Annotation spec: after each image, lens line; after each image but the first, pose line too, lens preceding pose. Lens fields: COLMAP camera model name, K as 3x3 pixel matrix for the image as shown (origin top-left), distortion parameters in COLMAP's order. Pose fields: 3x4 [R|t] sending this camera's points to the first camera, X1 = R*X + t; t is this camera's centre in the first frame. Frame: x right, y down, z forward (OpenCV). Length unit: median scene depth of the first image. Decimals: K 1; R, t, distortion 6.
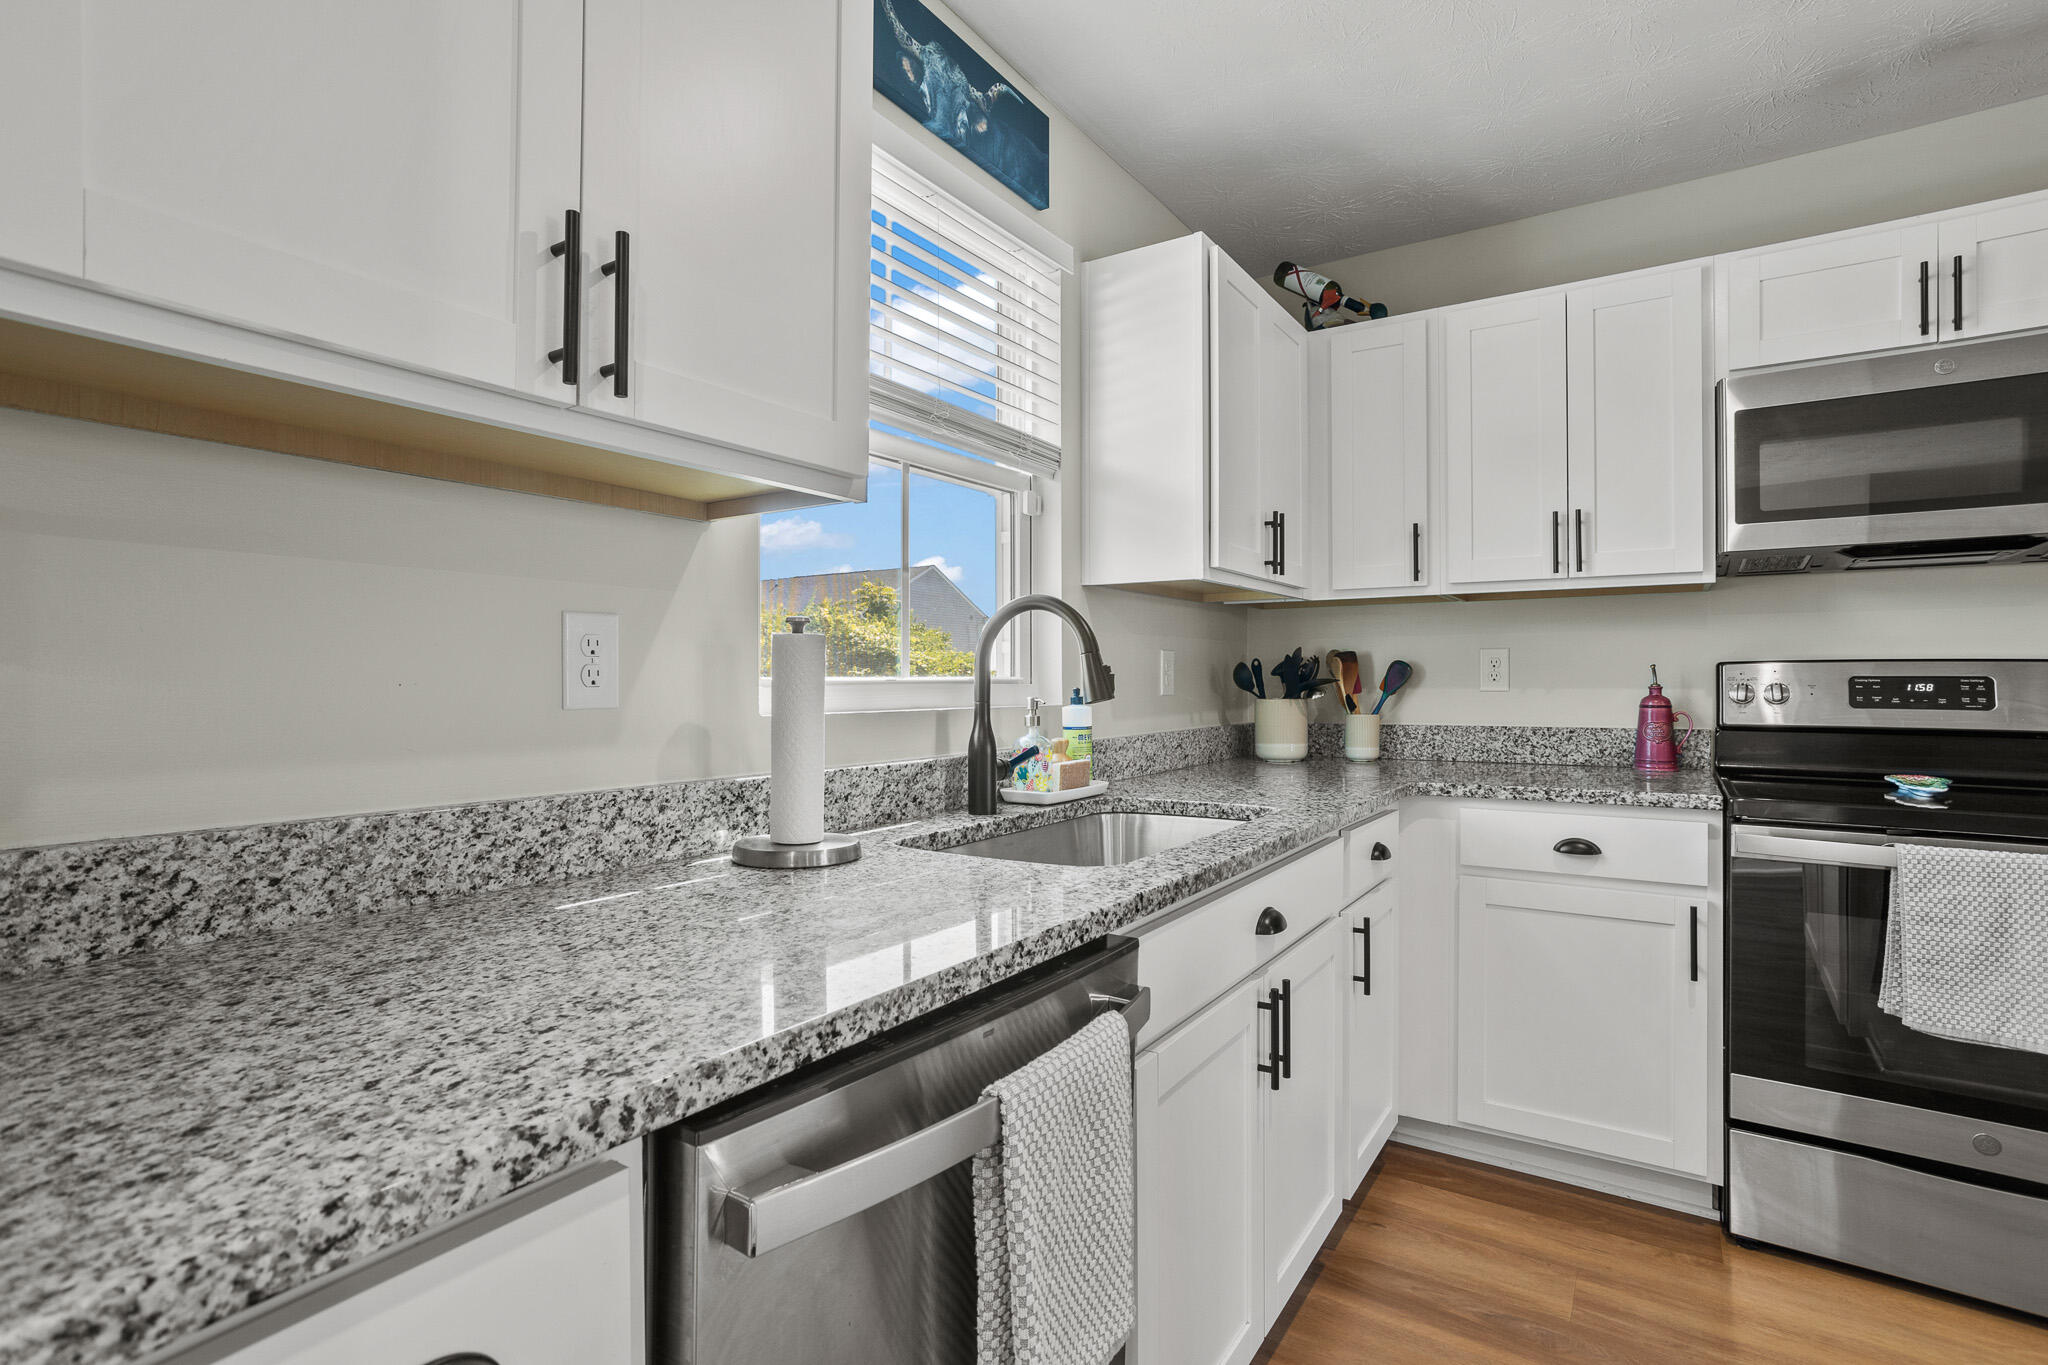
lens RADIAL K [[987.1, 0, 1032.8], [0, 987.1, 677.1], [0, 0, 1]] dist [-0.042731, 0.022774]
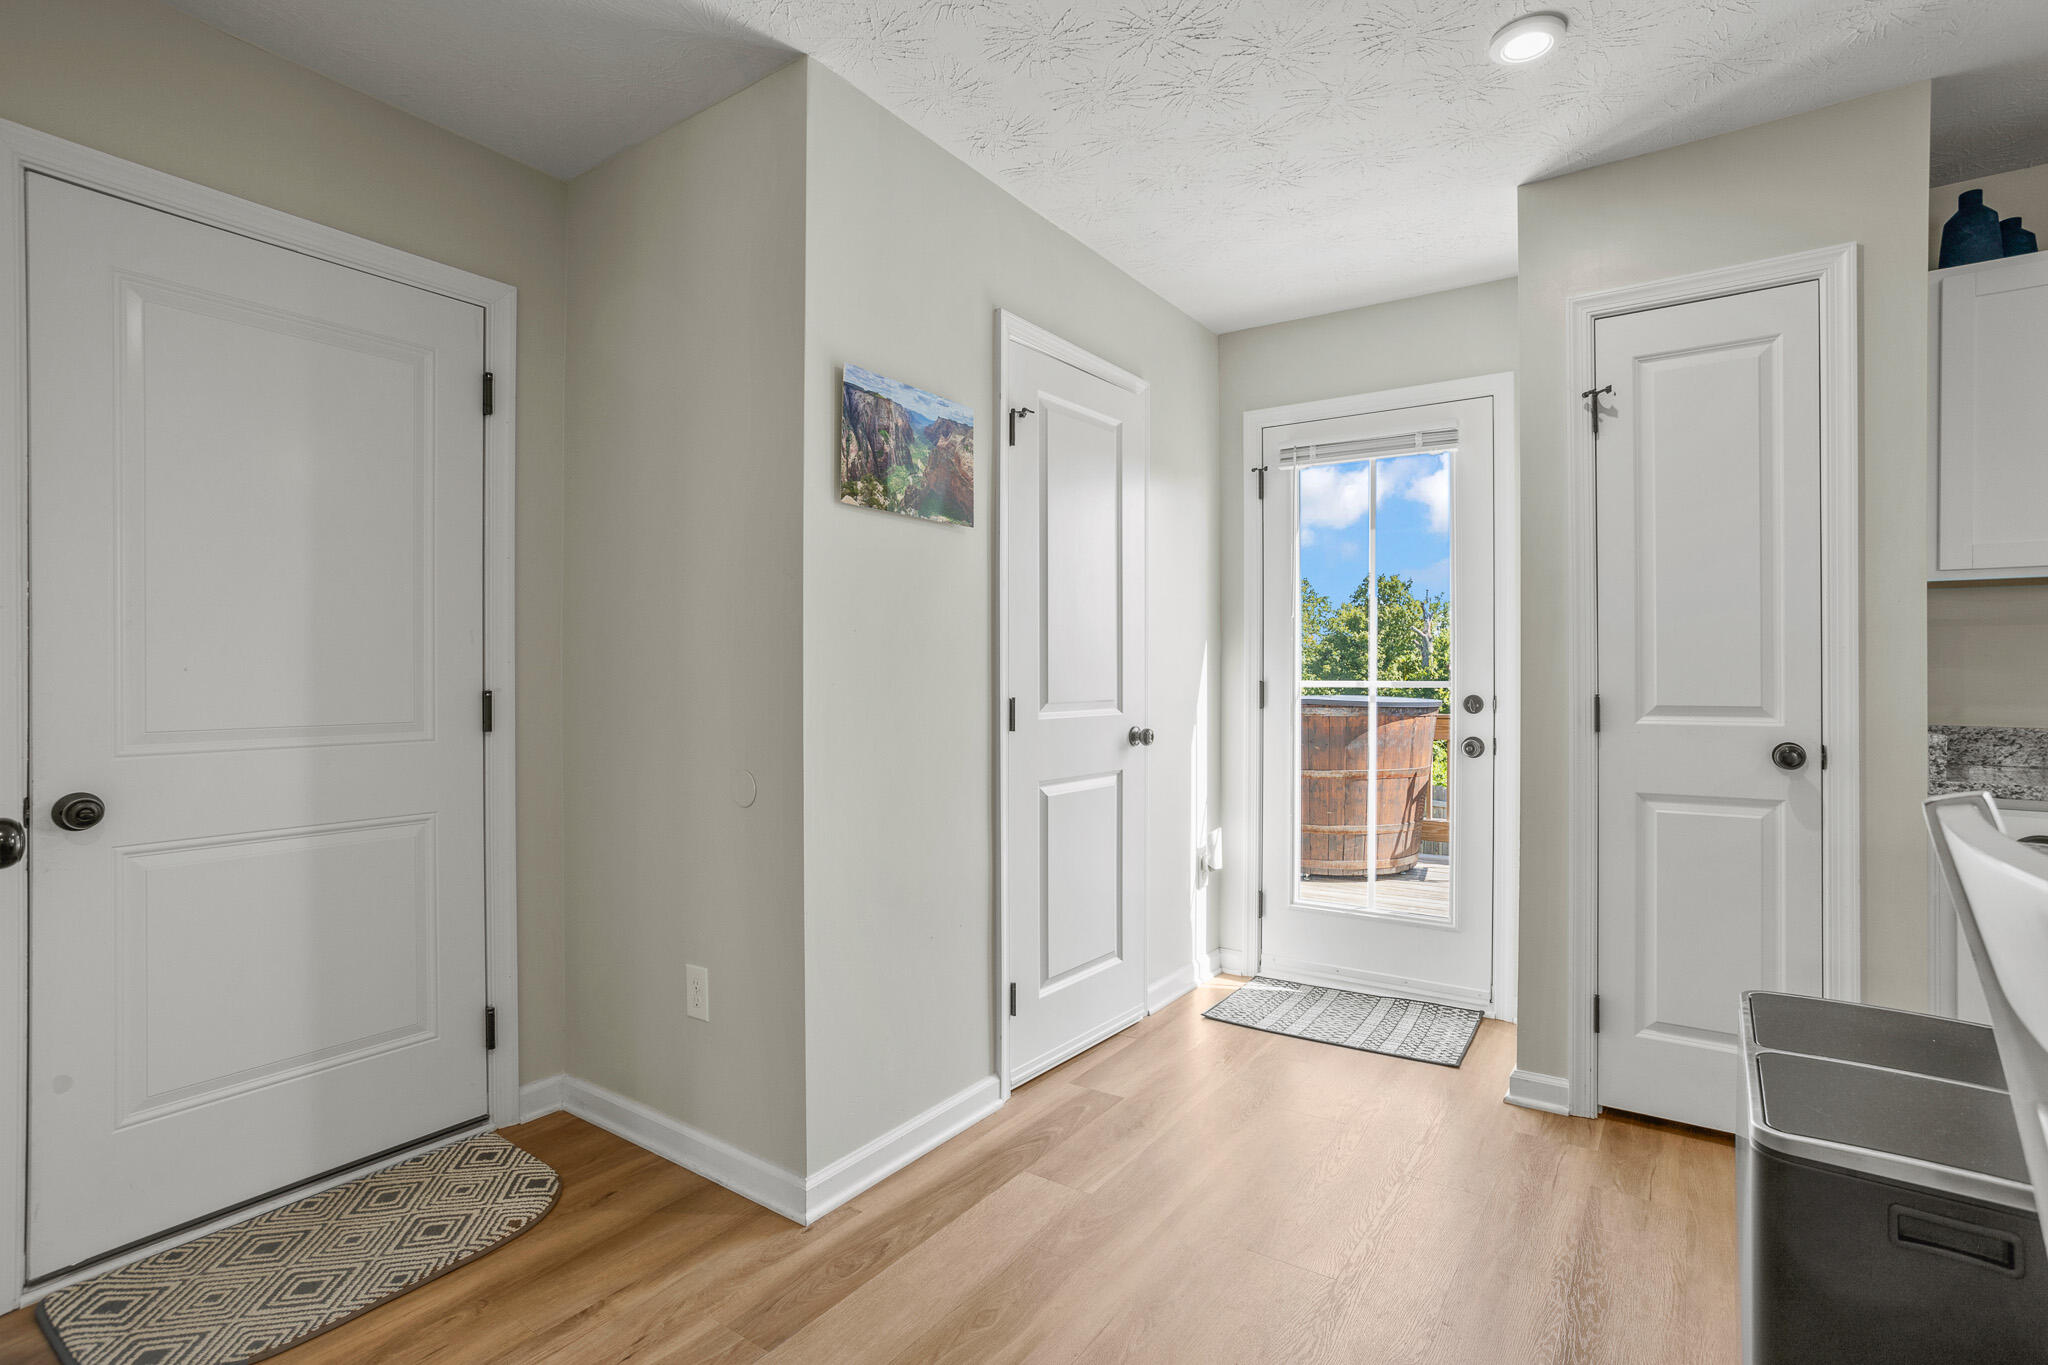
lens RADIAL K [[987.1, 0, 1018.2], [0, 987.1, 674.7], [0, 0, 1]] dist [-0.042731, 0.022774]
pose [[-0.019292, 0.004165, -0.999805, 0.906502], [0.003780, 0.999984, 0.004093, -0.007323], [0.999807, -0.003700, -0.019308, -0.842248]]
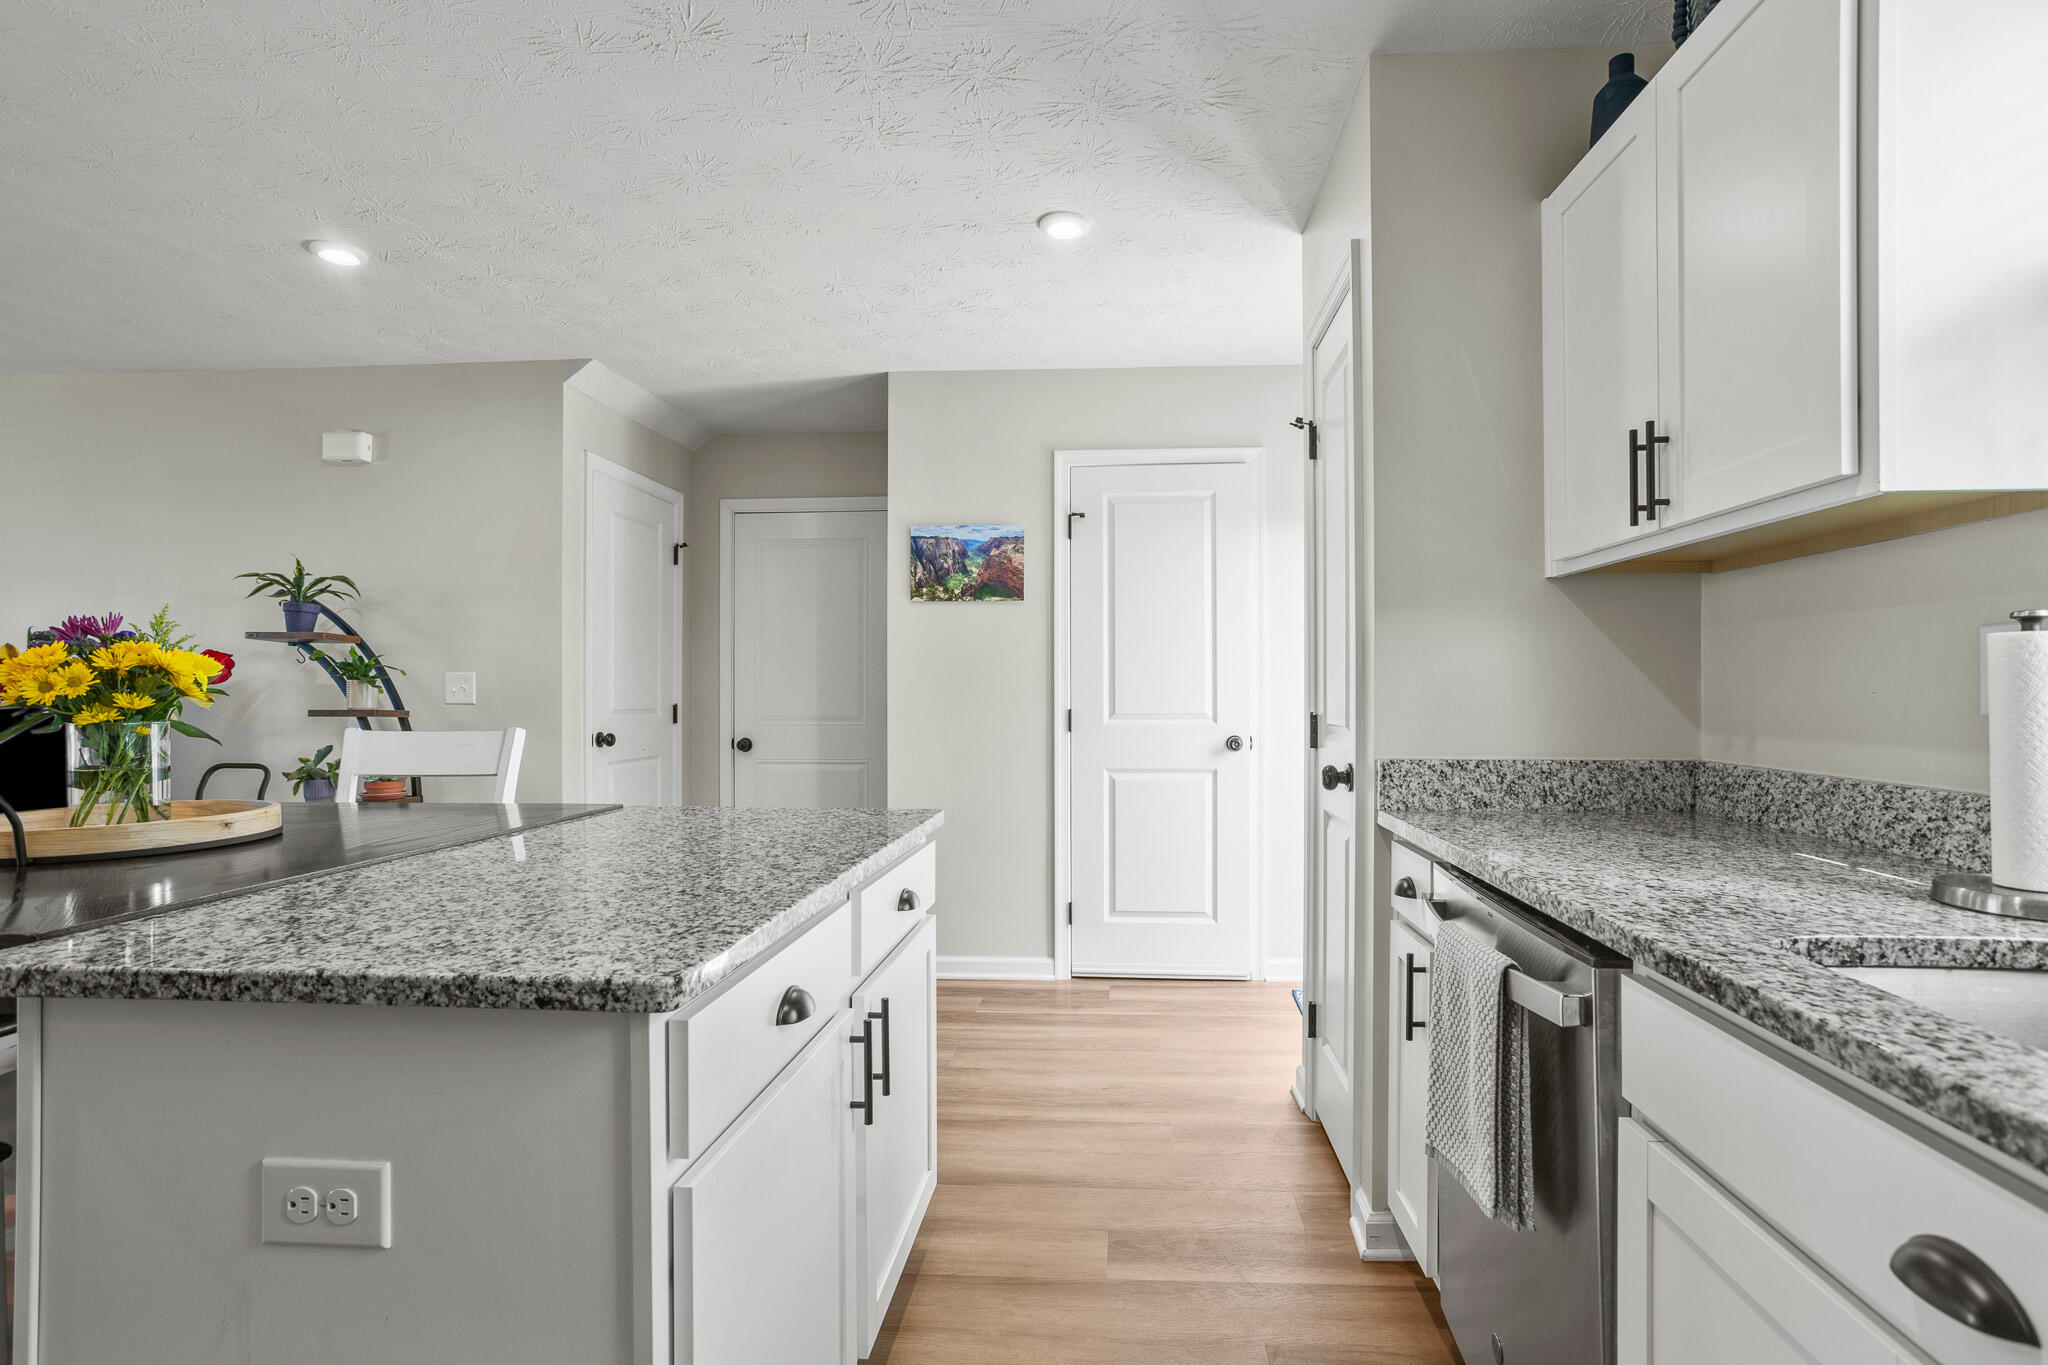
lens RADIAL K [[1024.5, 0, 1055.0], [0, 1024.5, 683.4], [0, 0, 1]] dist [-0.014702, 0.006185]
pose [[-0.870678, 0.000673, -0.491853, 0.607664], [0.006965, 0.999916, -0.010961, 0.001075], [0.491805, -0.012969, -0.870609, 0.923533]]
